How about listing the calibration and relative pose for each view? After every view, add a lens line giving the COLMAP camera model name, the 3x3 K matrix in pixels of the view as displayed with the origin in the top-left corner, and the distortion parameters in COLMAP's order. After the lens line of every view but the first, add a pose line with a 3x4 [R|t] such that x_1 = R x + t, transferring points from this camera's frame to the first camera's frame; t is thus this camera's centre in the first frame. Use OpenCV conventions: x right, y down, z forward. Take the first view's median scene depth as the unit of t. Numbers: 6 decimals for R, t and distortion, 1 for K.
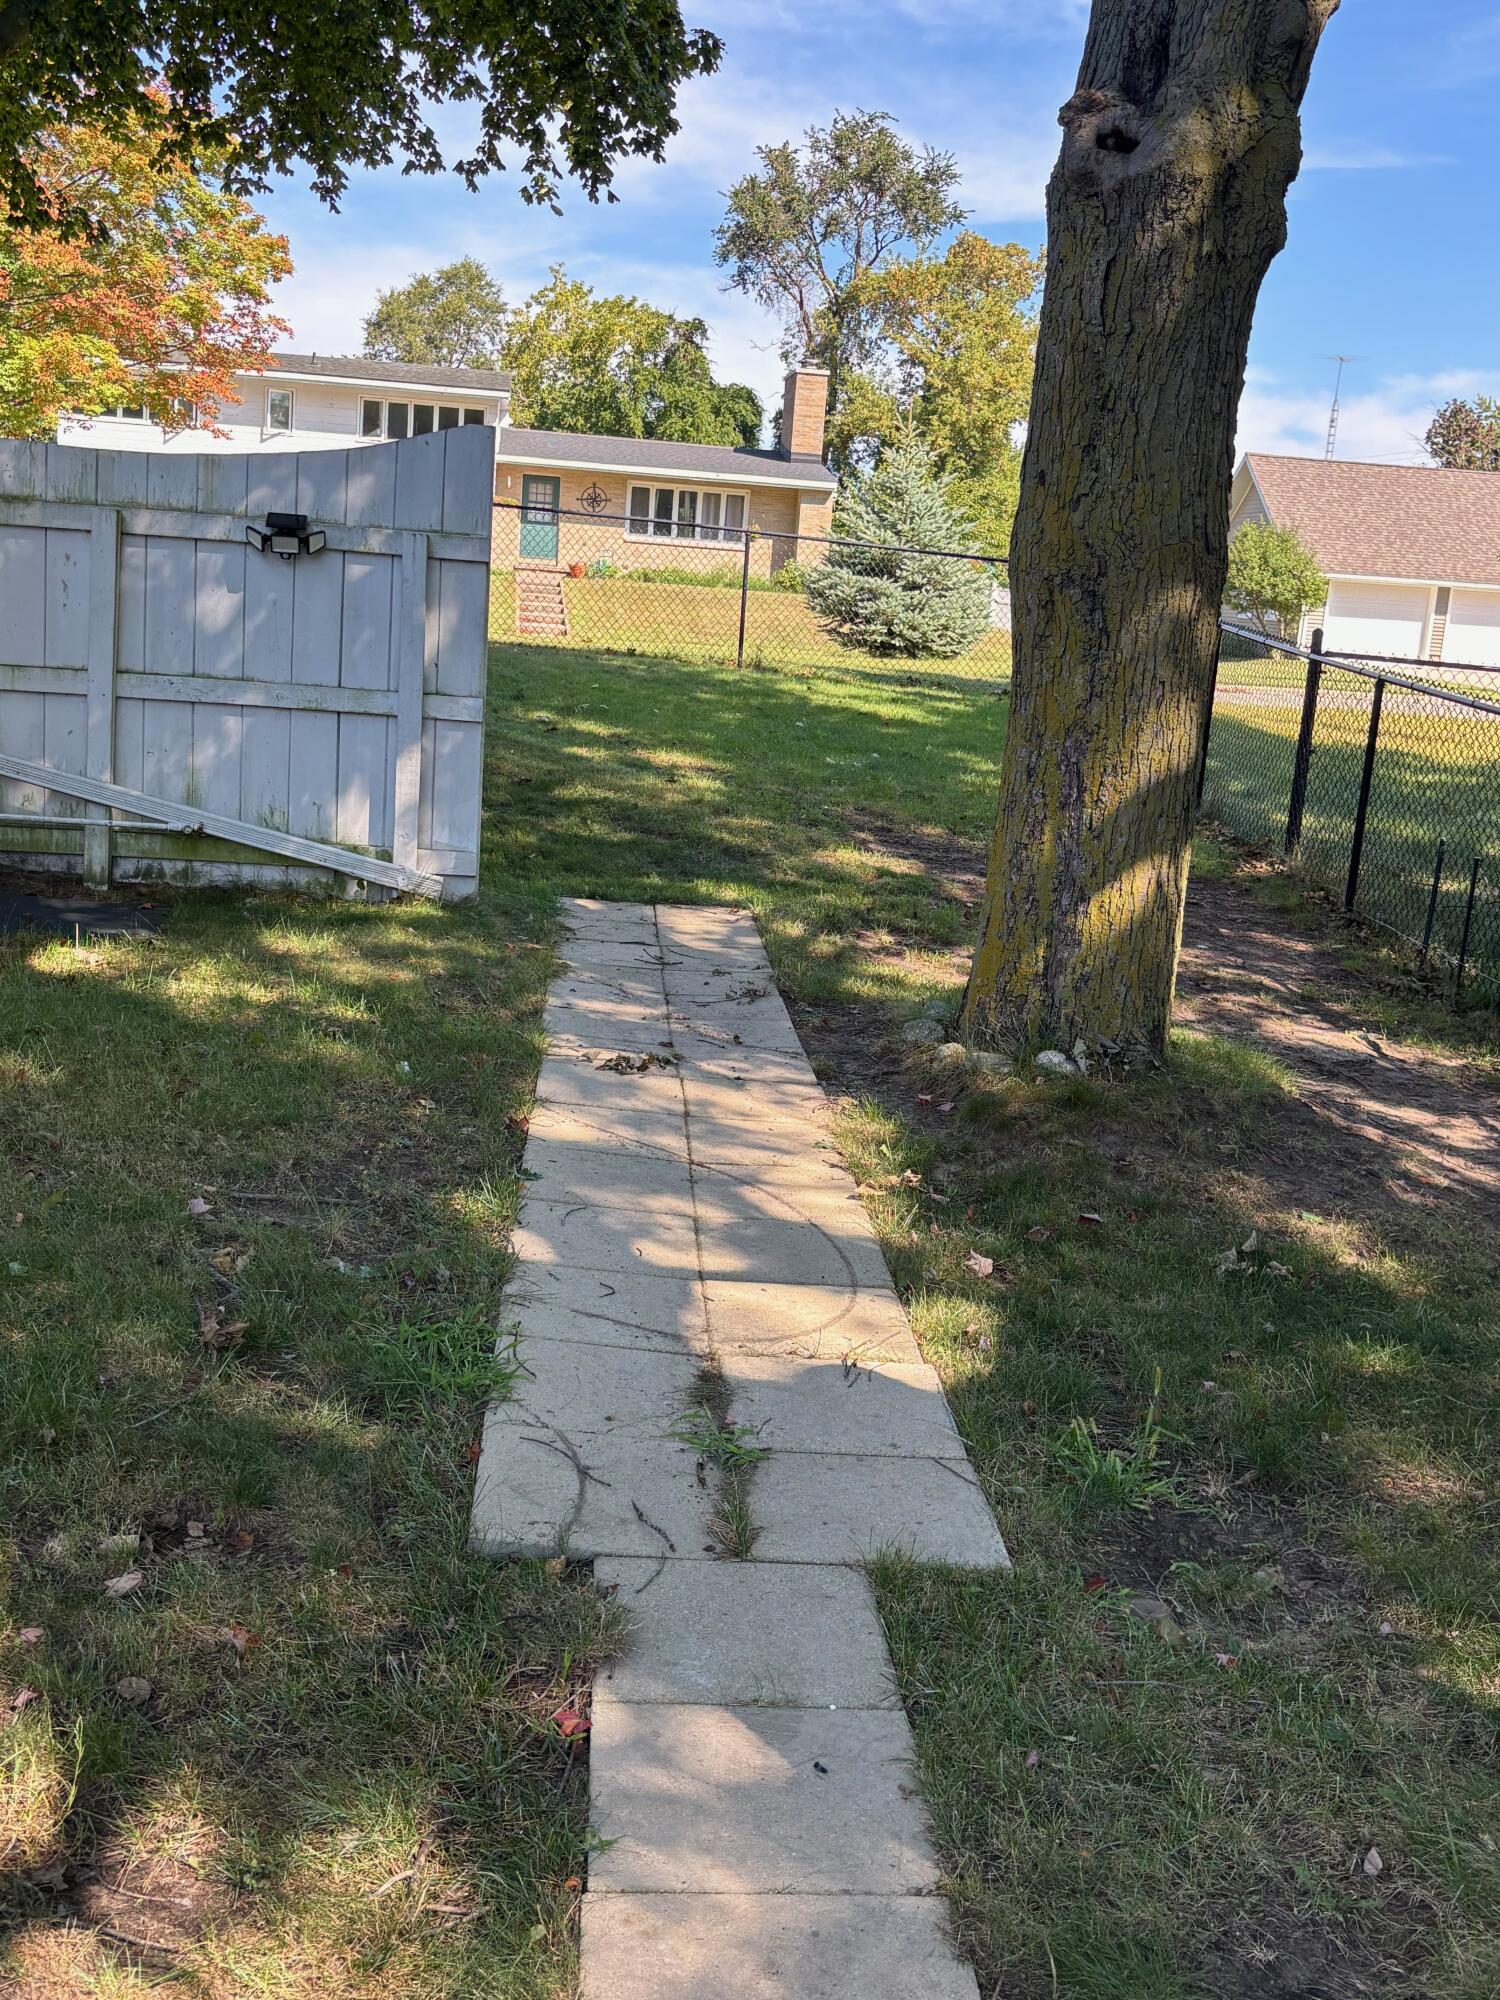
lens RADIAL K [[2095.8, 0, 750.0], [0, 2095.8, 1000.0], [0, 0, 1]] dist [0.113804, -0.404405]
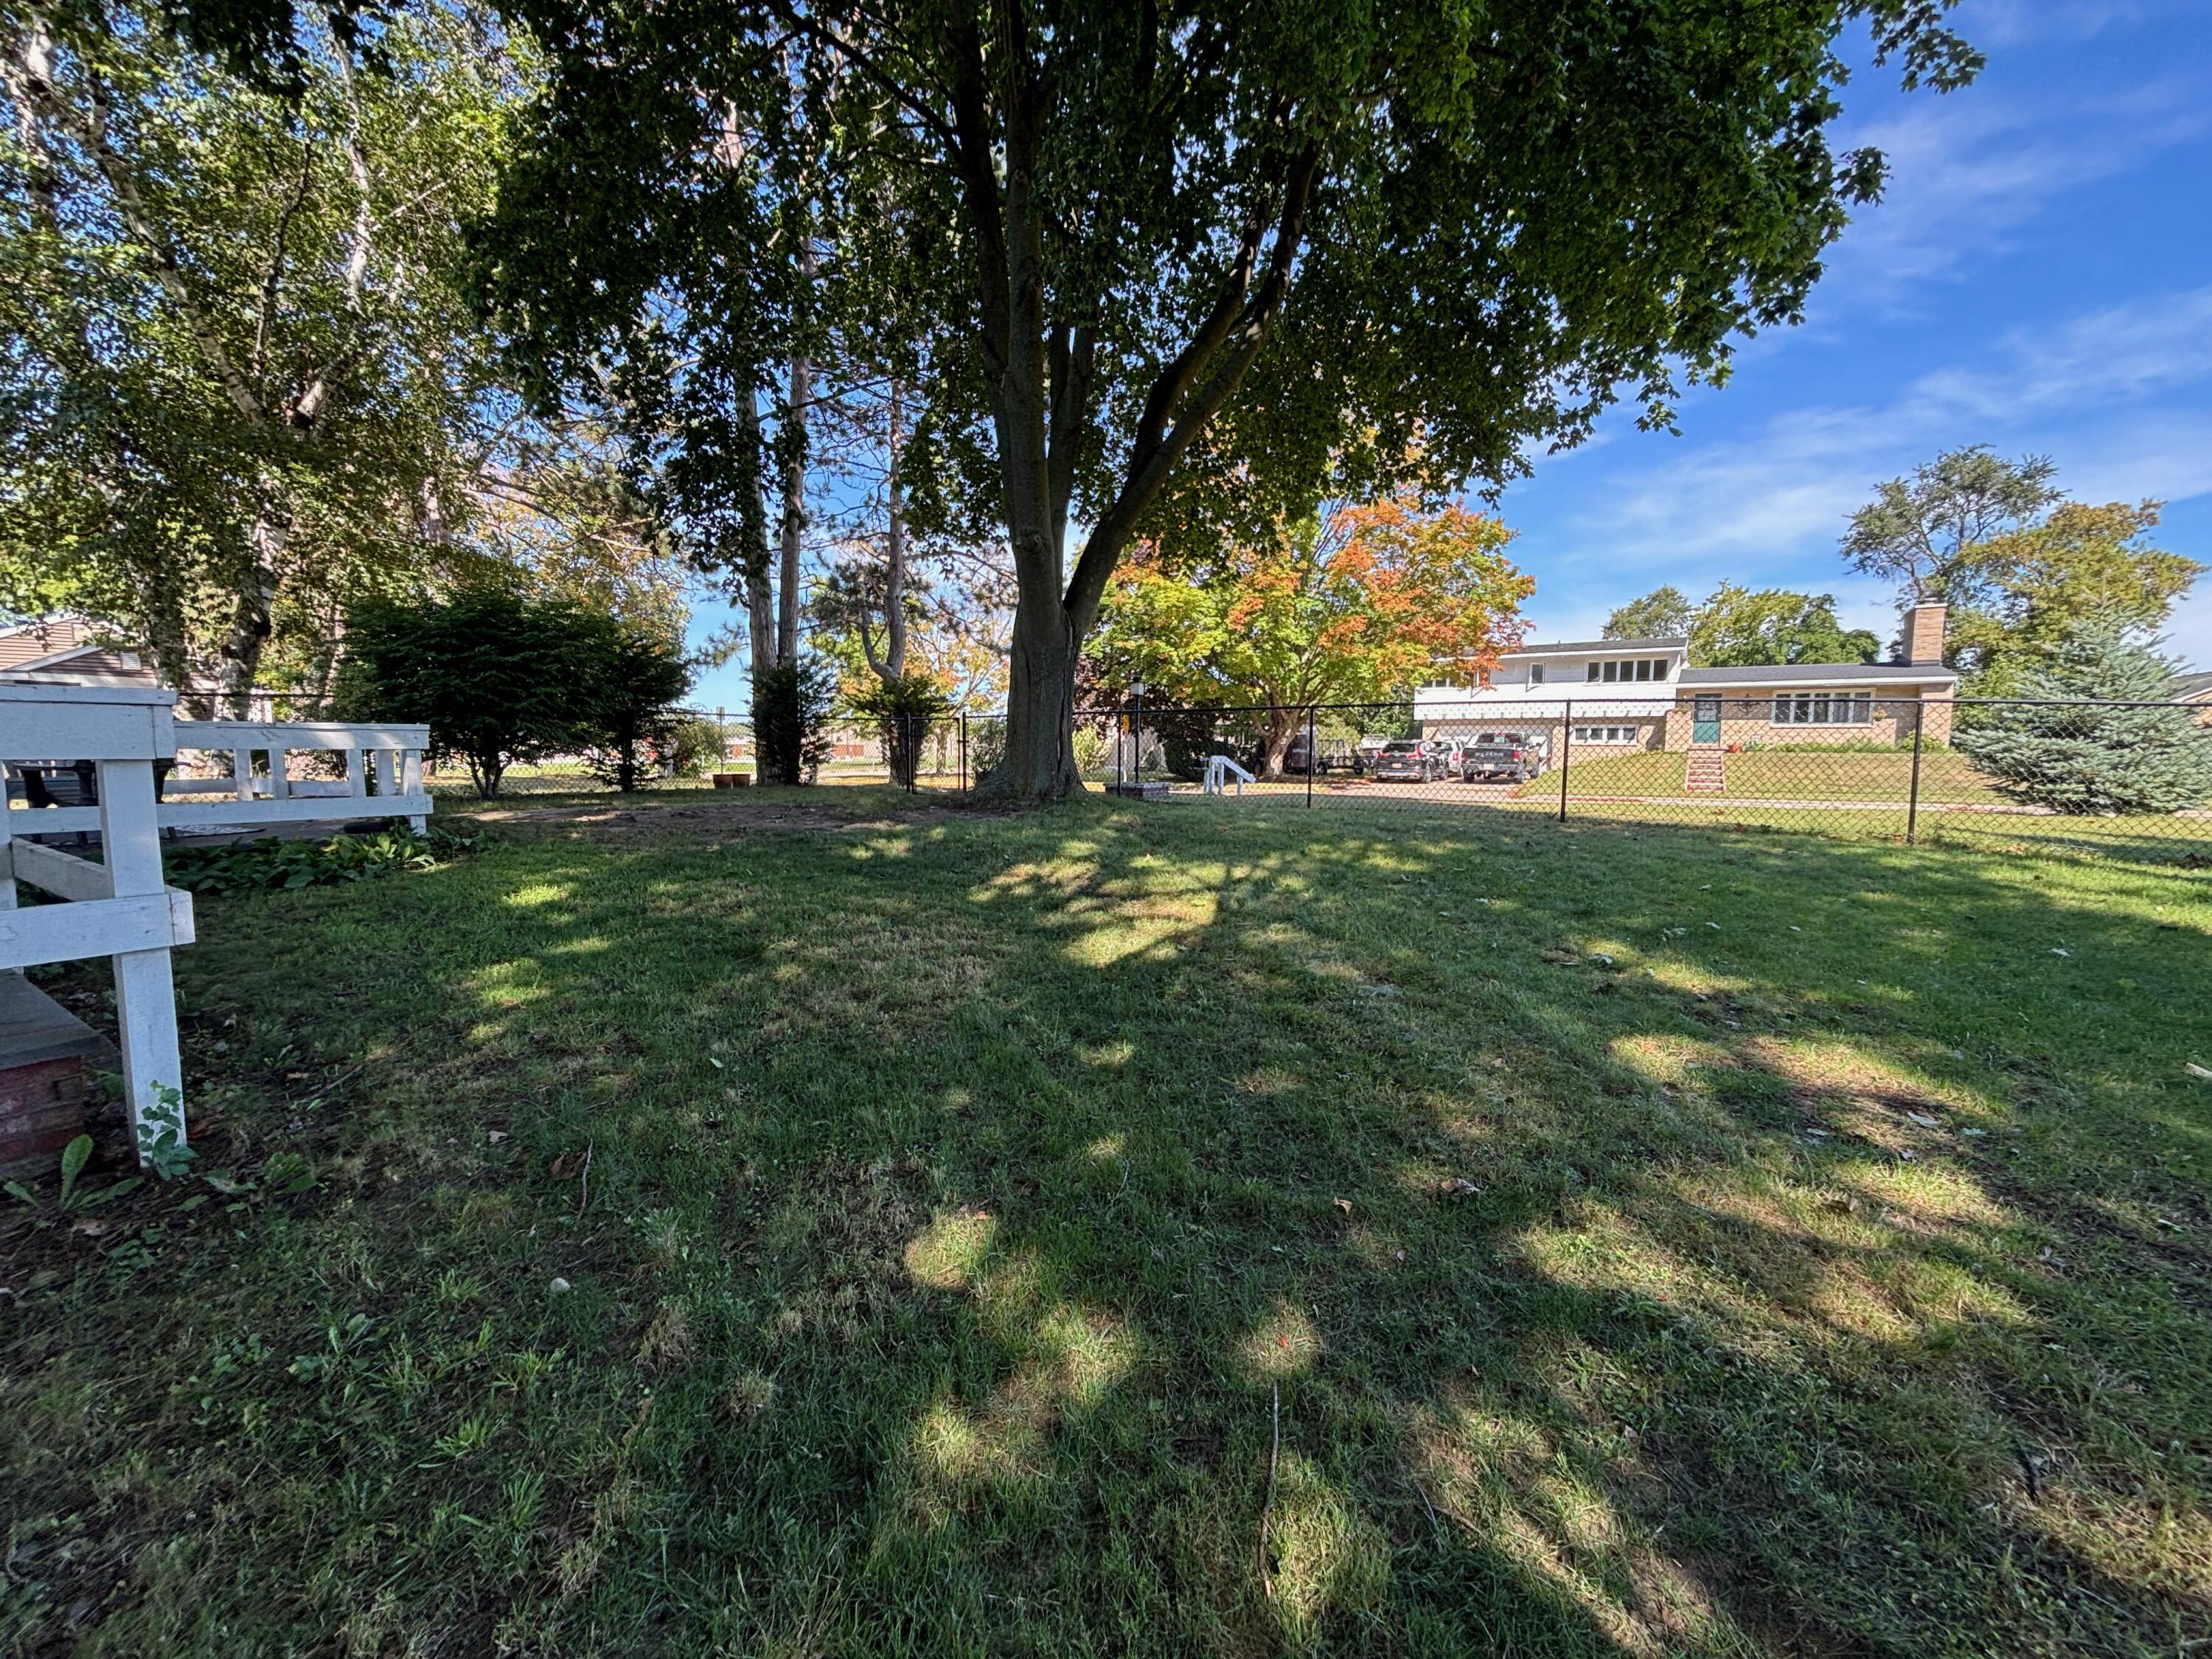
lens RADIAL K [[880.6, 0, 1094.5], [0, 880.6, 811.6], [0, 0, 1]] dist [0.001625, 0.000143]
pose [[0.753521, -0.014444, -0.657265, -0.008346], [-0.080466, 0.990216, -0.114011, -0.039780], [0.652481, 0.138797, 0.744986, 0.189539]]
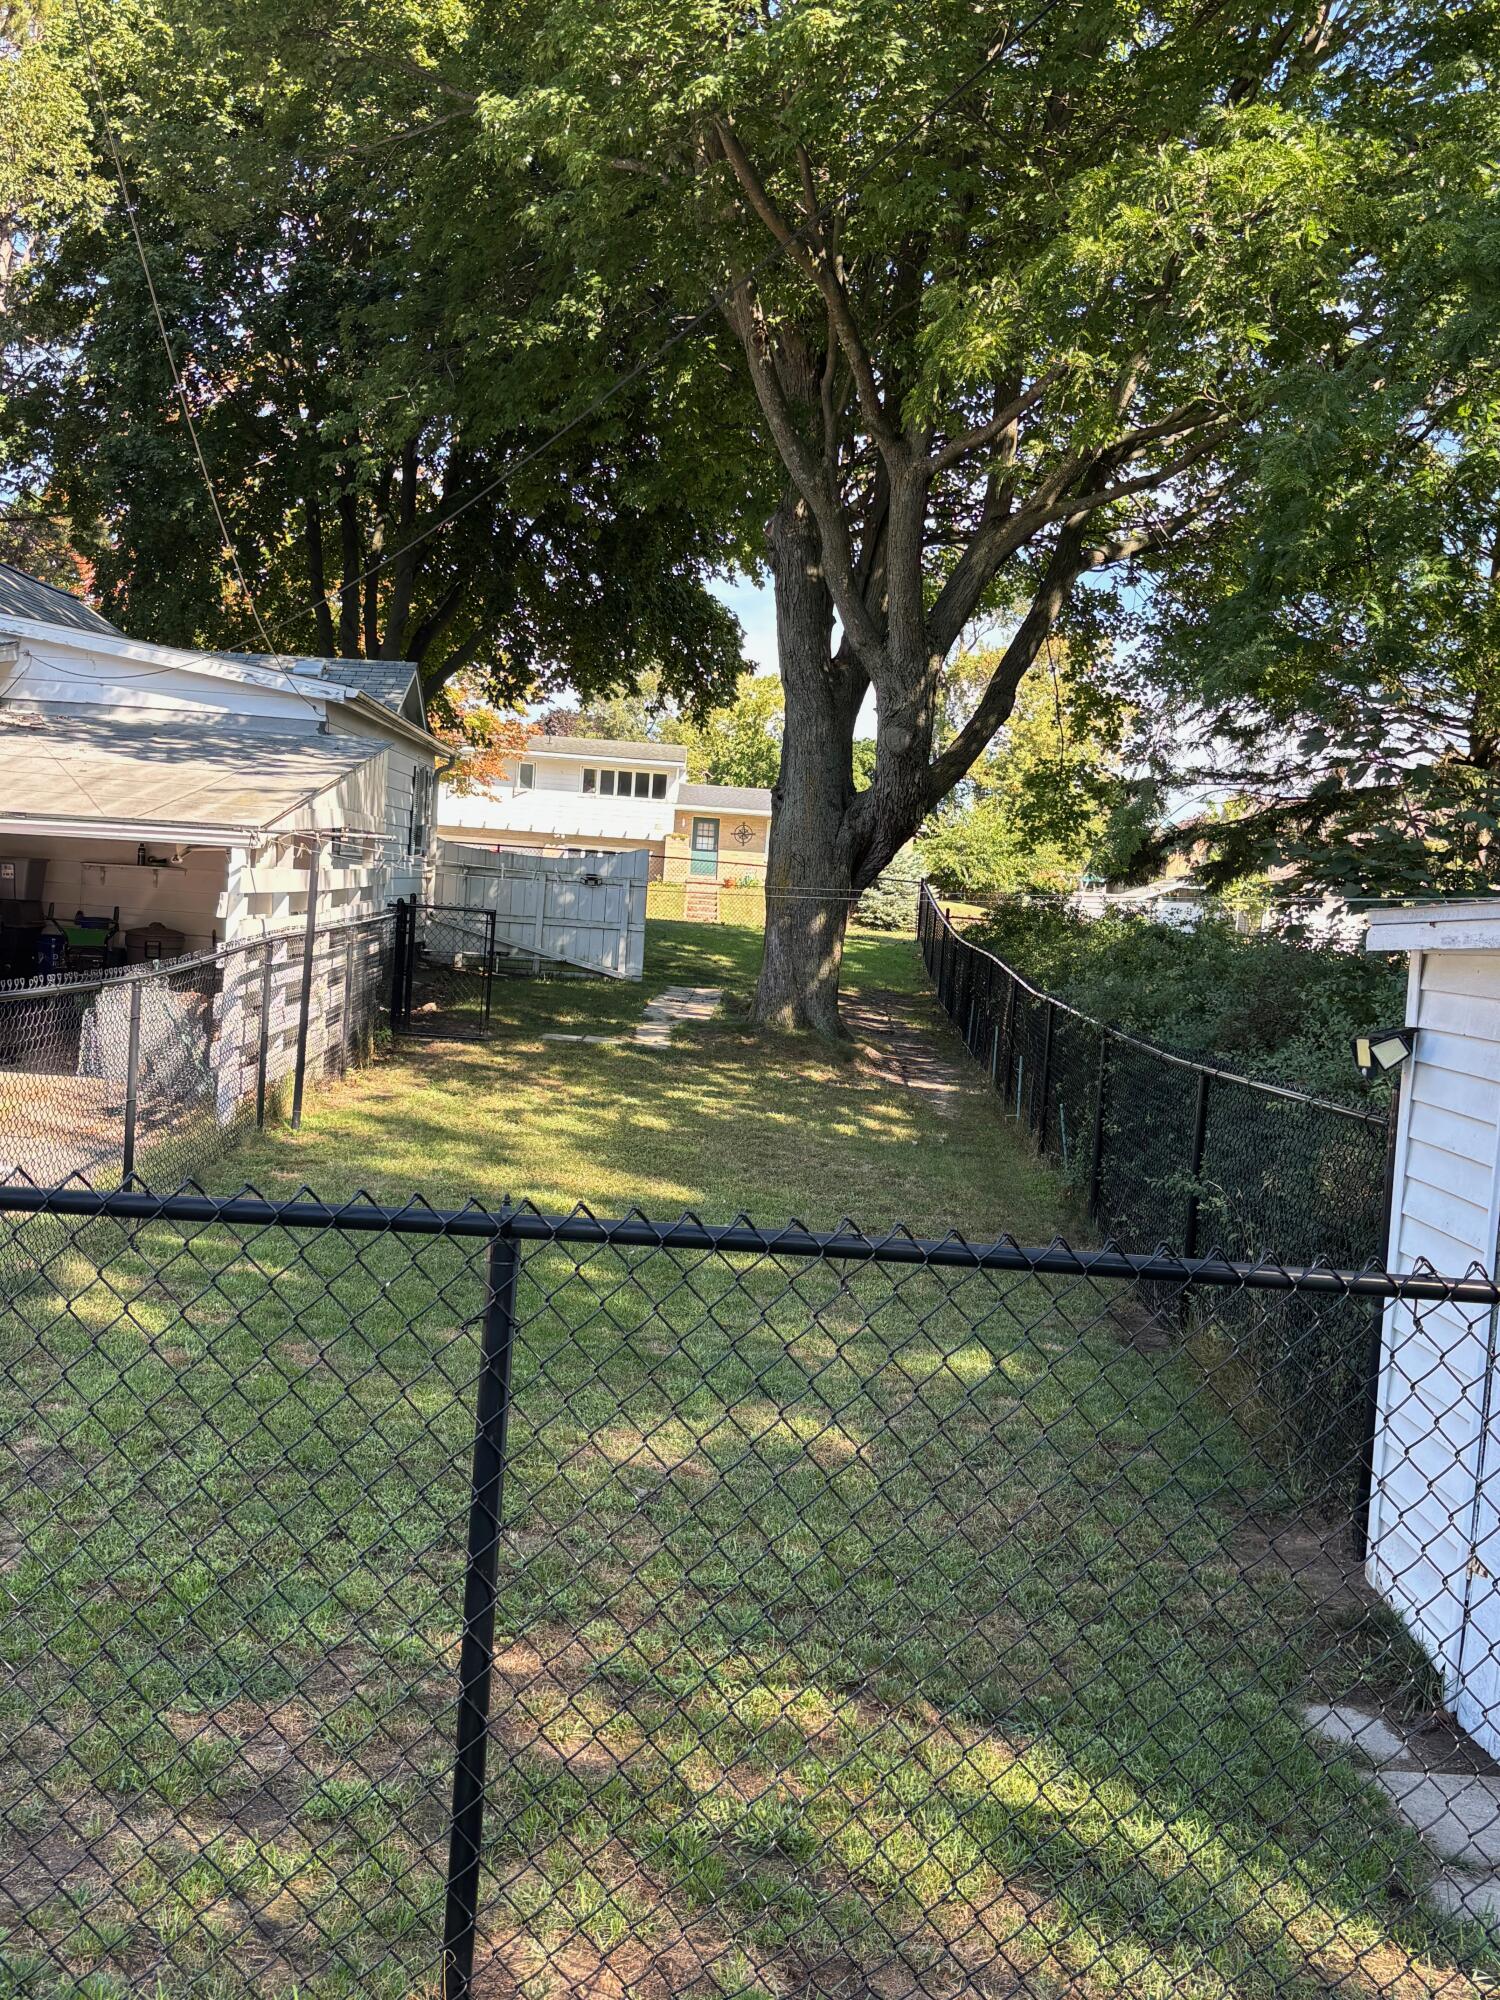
lens RADIAL K [[2095.8, 0, 750.0], [0, 2095.8, 1000.0], [0, 0, 1]] dist [0.113804, -0.404405]
pose [[0.996069, 0.000151, -0.088577, 0.061795], [-0.012795, 0.989756, -0.142194, 0.082065], [0.087649, 0.142769, 0.985868, -0.416950]]
